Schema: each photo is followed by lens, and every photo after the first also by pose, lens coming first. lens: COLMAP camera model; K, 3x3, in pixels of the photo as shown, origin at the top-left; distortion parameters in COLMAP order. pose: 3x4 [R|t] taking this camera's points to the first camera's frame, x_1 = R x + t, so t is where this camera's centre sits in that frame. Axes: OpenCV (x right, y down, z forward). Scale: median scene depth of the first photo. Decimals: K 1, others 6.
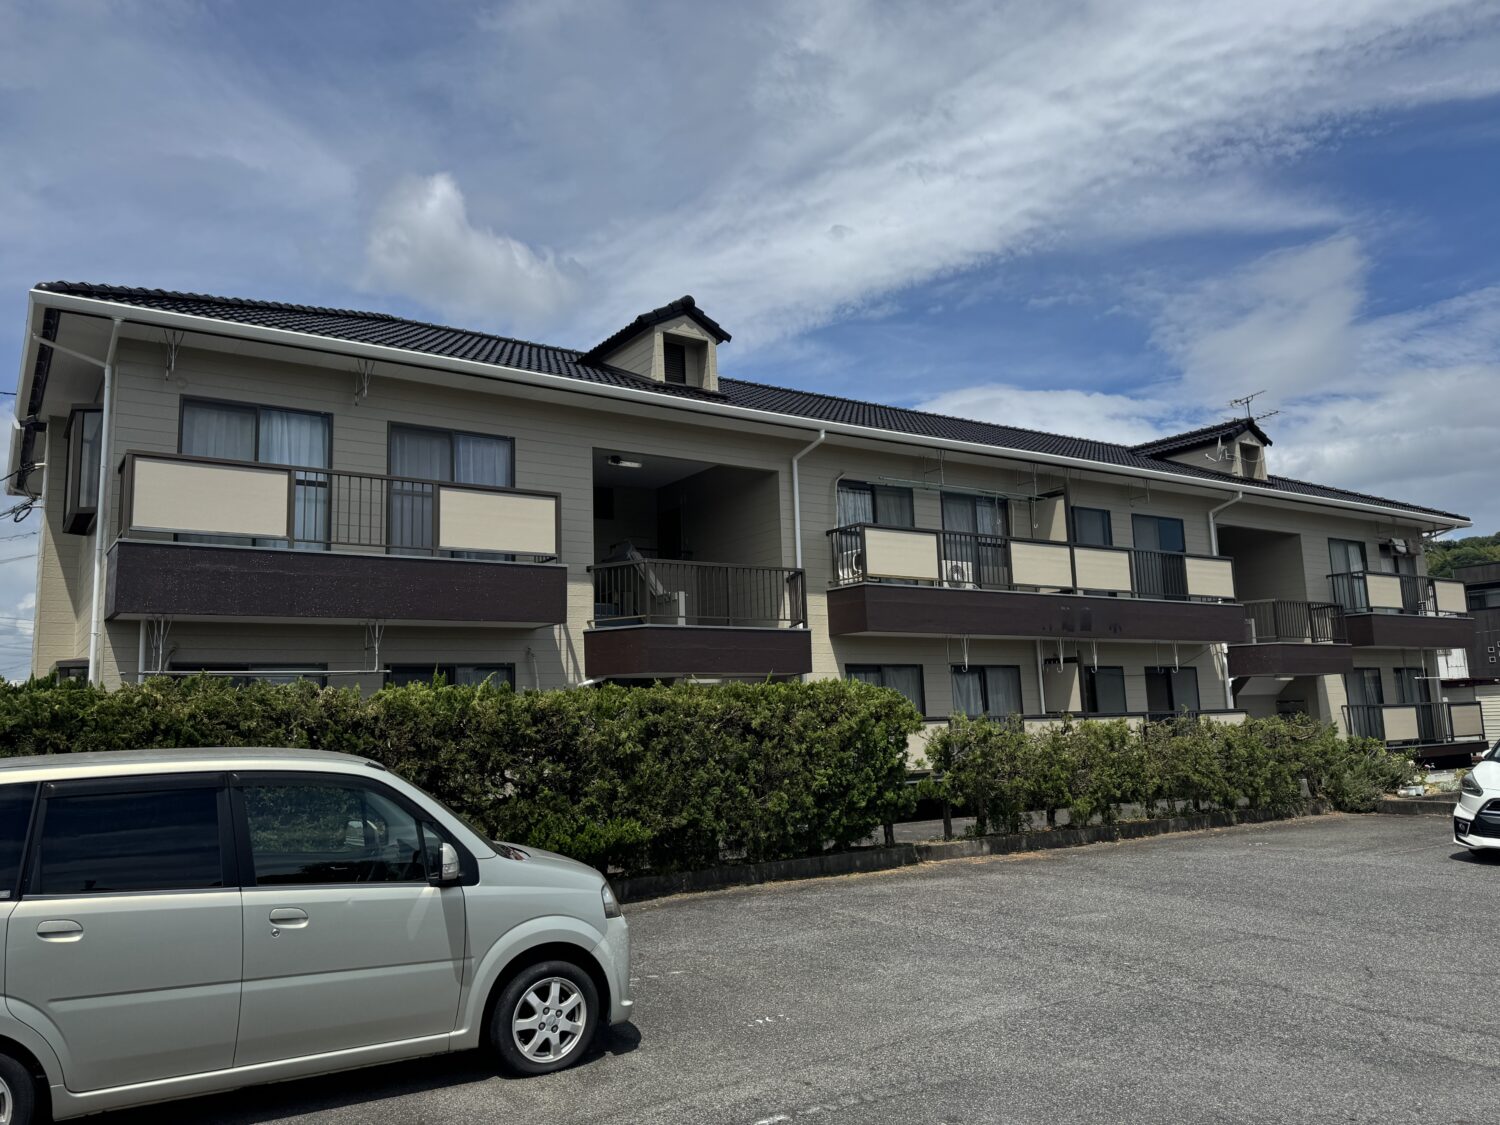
lens RADIAL K [[1072.8, 0, 750.0], [0, 1072.8, 562.5], [0, 0, 1]] dist [0.037530, -0.001982]
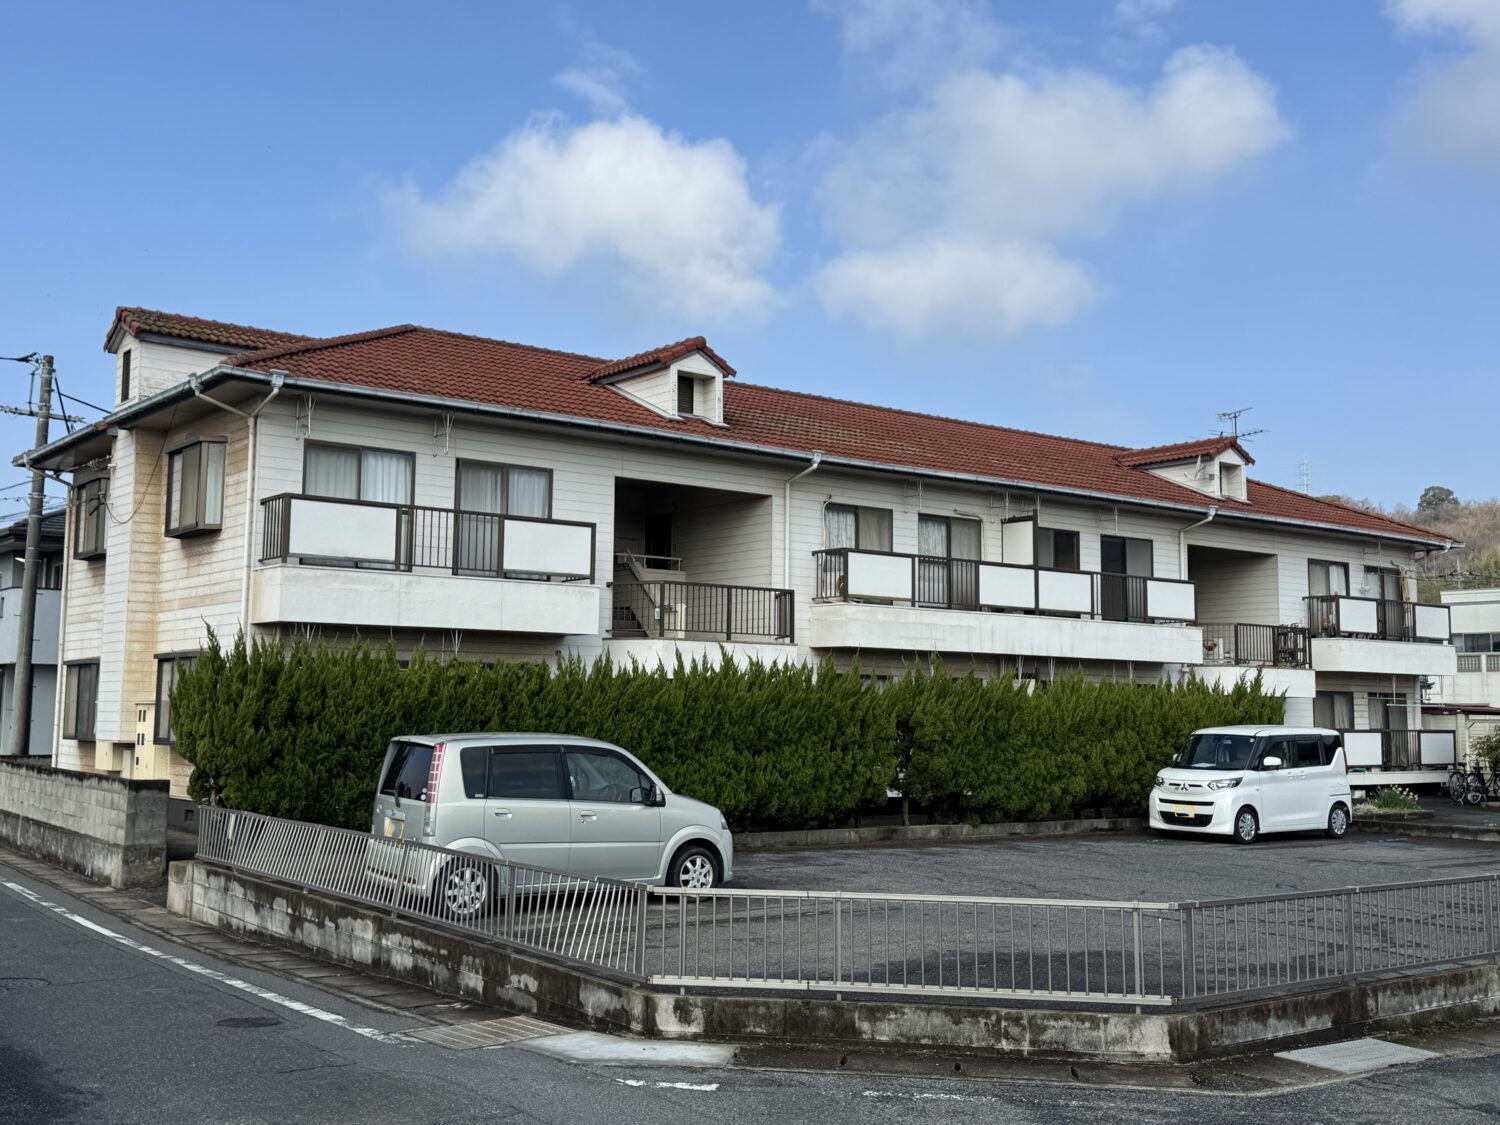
lens RADIAL K [[1519.6, 0, 750.0], [0, 1519.6, 562.5], [0, 0, 1]] dist [-0.002862, 1.515501]
pose [[0.996957, 0.046573, 0.062507, -0.091823], [-0.049716, 0.997526, 0.049700, -0.094679], [-0.060038, -0.052656, 0.996806, -0.563585]]
